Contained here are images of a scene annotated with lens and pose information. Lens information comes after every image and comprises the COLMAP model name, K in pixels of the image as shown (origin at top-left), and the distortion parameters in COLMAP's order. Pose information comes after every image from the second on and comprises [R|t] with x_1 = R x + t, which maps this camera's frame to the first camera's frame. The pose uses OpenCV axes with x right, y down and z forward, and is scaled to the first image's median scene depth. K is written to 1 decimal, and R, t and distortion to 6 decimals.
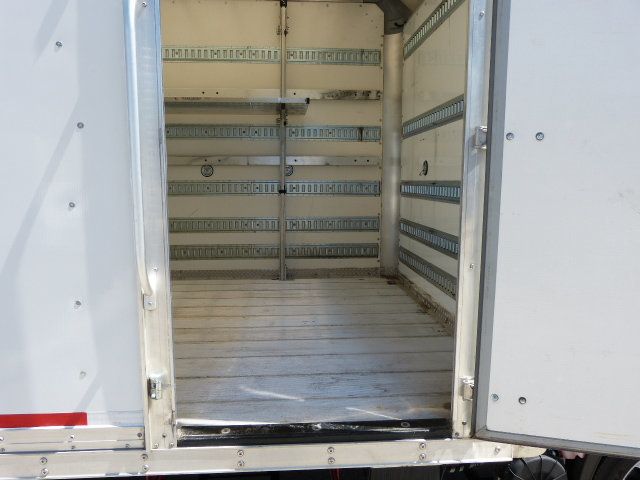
lens RADIAL K [[478.4, 0, 317.4], [0, 478.4, 240.6], [0, 0, 1]] dist [-0.039067, 0.031298]
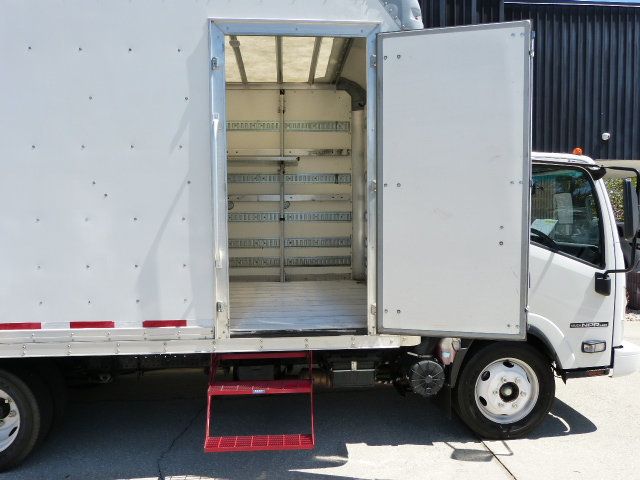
lens RADIAL K [[478.4, 0, 319.2], [0, 478.4, 240.1], [0, 0, 1]] dist [-0.039067, 0.031298]
pose [[0.999943, -0.010111, 0.003332, 0.068033], [0.010339, 0.996925, -0.077673, 0.150338], [-0.002536, 0.077703, 0.996973, -0.884150]]
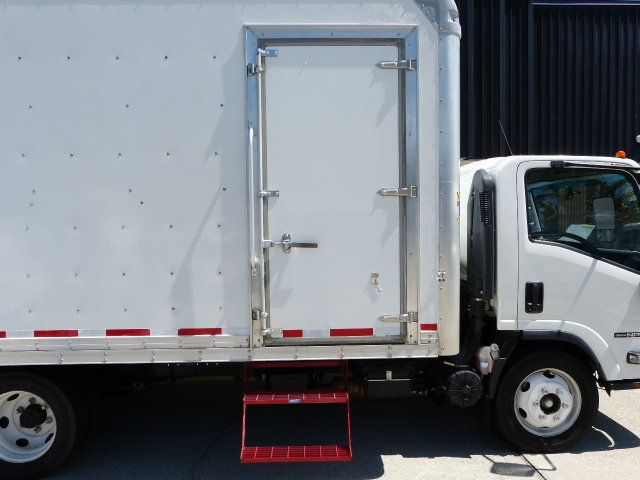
lens RADIAL K [[478.4, 0, 319.0], [0, 478.4, 240.9], [0, 0, 1]] dist [-0.039067, 0.031298]
pose [[0.999111, -0.013017, -0.040099, 0.013977], [0.009390, 0.995956, -0.089346, 0.144549], [0.041100, 0.088890, 0.995193, -0.858528]]
